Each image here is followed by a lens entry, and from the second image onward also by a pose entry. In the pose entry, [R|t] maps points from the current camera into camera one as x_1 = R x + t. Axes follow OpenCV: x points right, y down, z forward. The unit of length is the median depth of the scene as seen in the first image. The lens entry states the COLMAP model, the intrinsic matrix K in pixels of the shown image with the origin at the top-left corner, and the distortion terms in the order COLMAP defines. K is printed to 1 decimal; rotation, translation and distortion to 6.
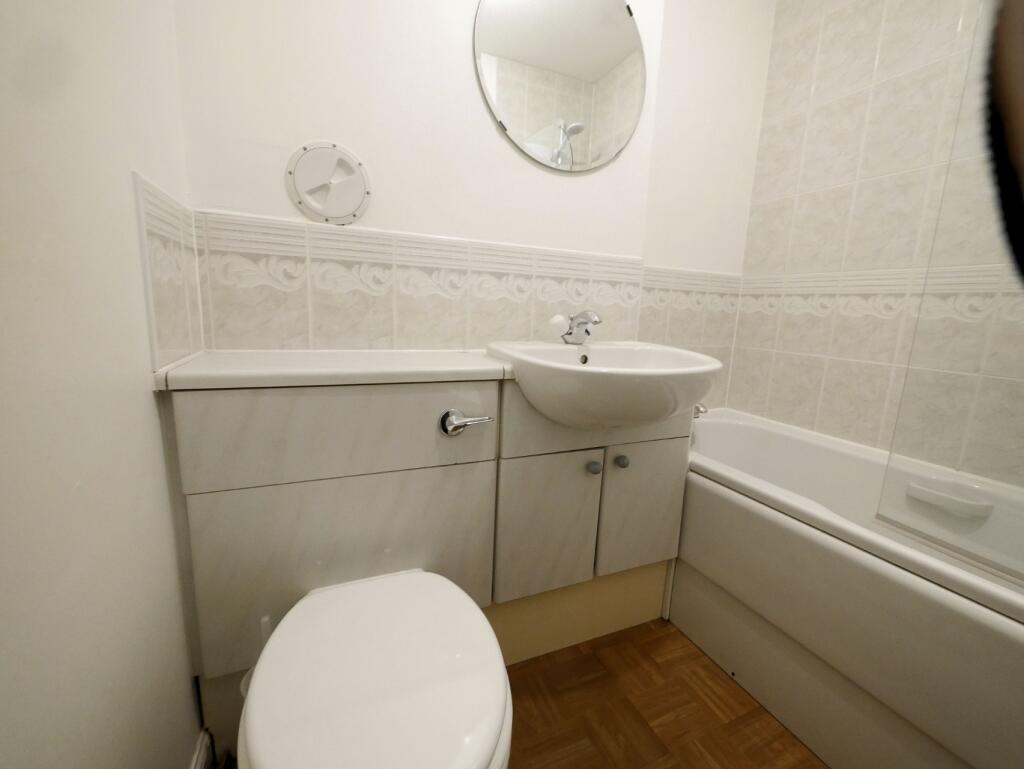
lens RADIAL K [[427.9, 0, 512.5], [0, 427.9, 381.0], [0, 0, 1]] dist [0.001280, 0.000151]
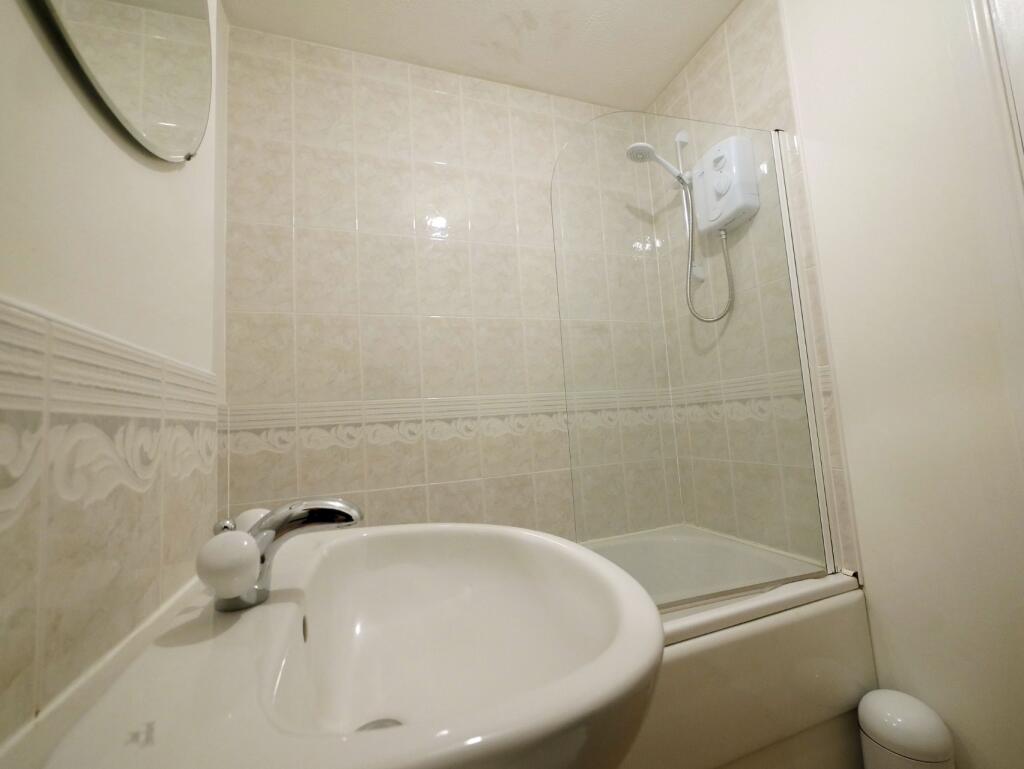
lens RADIAL K [[427.9, 0, 512.5], [0, 427.9, 381.0], [0, 0, 1]] dist [0.001280, 0.000151]
pose [[0.014155, 0.080123, 0.996684, -0.196416], [0.249734, 0.964911, -0.081116, -0.137711], [-0.968211, 0.250054, -0.006351, 0.682390]]
